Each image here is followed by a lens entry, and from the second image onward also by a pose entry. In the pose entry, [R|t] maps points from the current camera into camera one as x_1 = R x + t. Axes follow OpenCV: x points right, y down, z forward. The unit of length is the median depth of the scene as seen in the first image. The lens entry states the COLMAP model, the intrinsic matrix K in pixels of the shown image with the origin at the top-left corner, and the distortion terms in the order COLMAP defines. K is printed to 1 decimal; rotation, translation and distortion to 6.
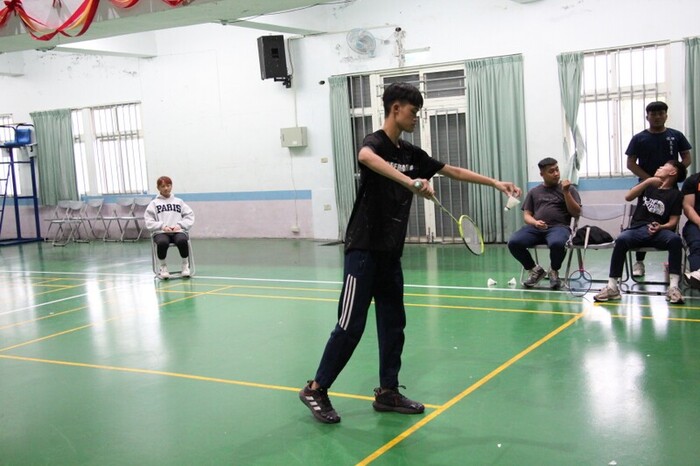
lens RADIAL K [[856.0, 0, 351.0], [0, 856.0, 241.3], [0, 0, 1]] dist [-0.038400, 0.316511]
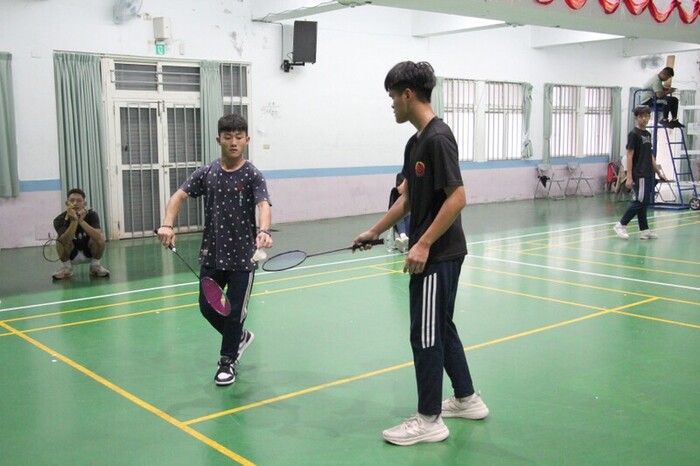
lens RADIAL K [[801.0, 0, 349.1], [0, 801.0, 242.4], [0, 0, 1]] dist [-0.080423, 0.340598]
pose [[0.326807, -0.072235, 0.942327, -0.713114], [0.091506, 0.994809, 0.044523, -0.011522], [-0.940651, 0.071678, 0.331720, 0.483659]]
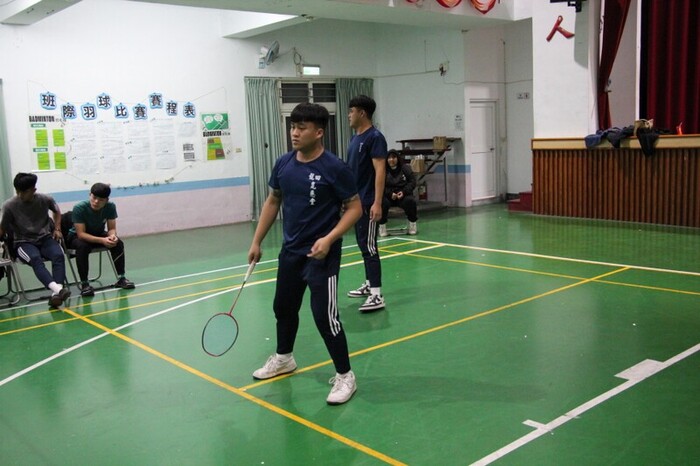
lens RADIAL K [[707.4, 0, 350.6], [0, 707.4, 242.0], [0, 0, 1]] dist [-0.122867, 0.251146]
pose [[0.307500, -0.101403, 0.946130, -0.904159], [0.134514, 0.988953, 0.062274, -0.015667], [-0.941992, 0.108118, 0.317743, 0.610593]]
